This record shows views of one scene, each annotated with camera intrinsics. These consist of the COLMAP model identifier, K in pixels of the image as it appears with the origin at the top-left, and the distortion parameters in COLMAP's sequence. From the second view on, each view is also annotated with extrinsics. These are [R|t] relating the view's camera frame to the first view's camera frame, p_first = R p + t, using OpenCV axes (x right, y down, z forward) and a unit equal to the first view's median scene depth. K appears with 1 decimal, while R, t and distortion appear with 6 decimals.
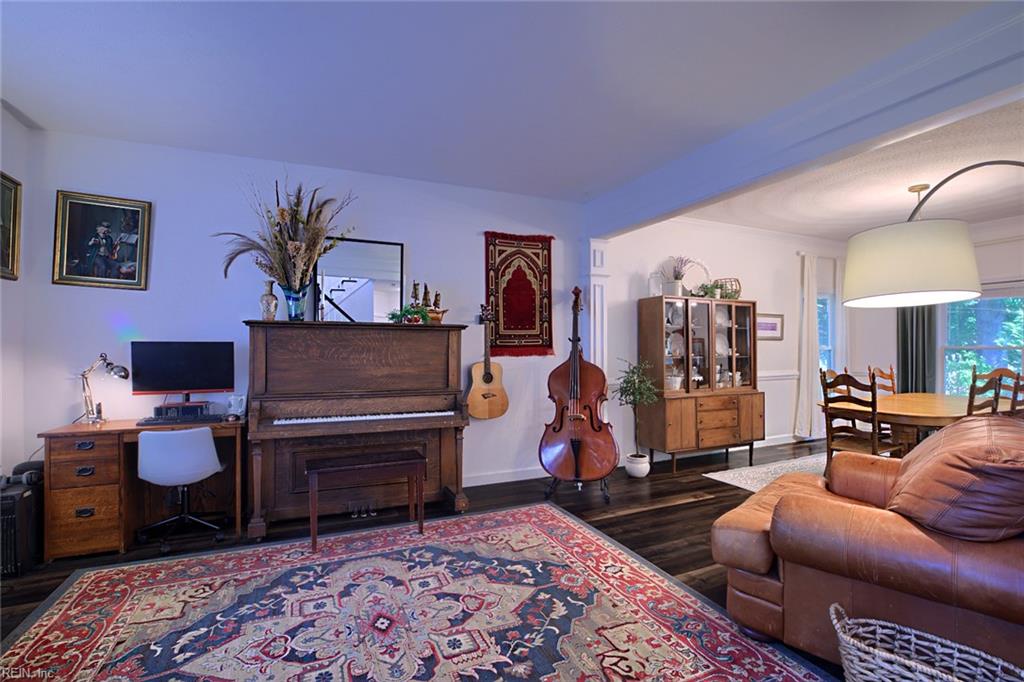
lens RADIAL K [[467.1, 0, 513.9], [0, 467.1, 340.7], [0, 0, 1]] dist [-0.041034, 0.009432]
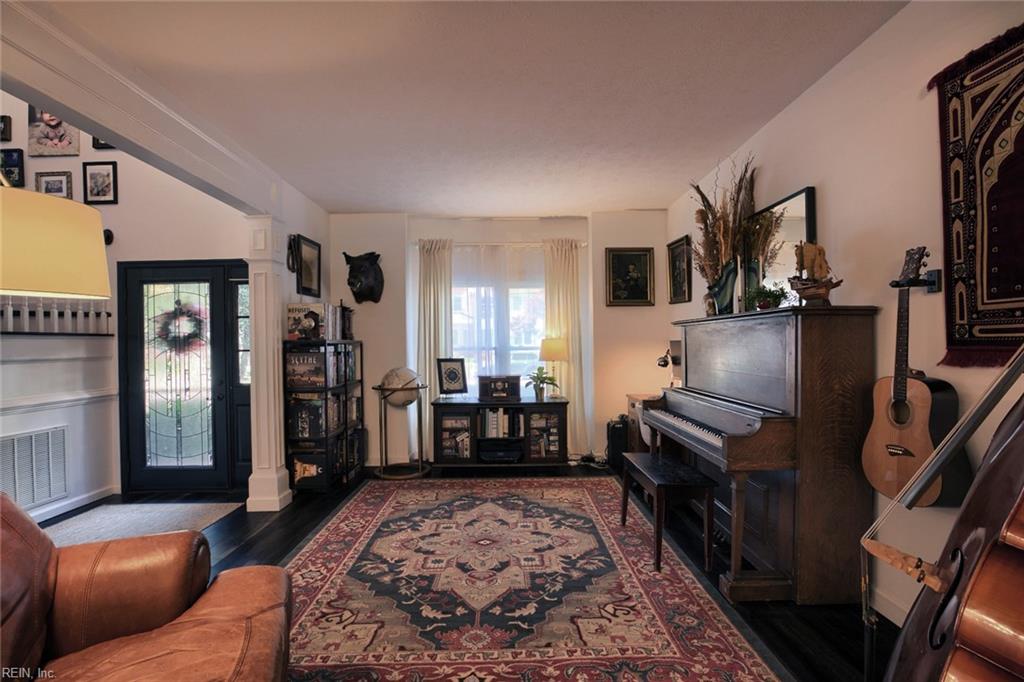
lens RADIAL K [[467.1, 0, 513.1], [0, 467.1, 345.5], [0, 0, 1]] dist [-0.041034, 0.009432]
pose [[-0.391961, 0.006770, -0.919957, 0.835929], [0.024084, 0.999706, -0.002904, 0.011108], [0.919667, -0.023294, -0.392009, 1.390948]]
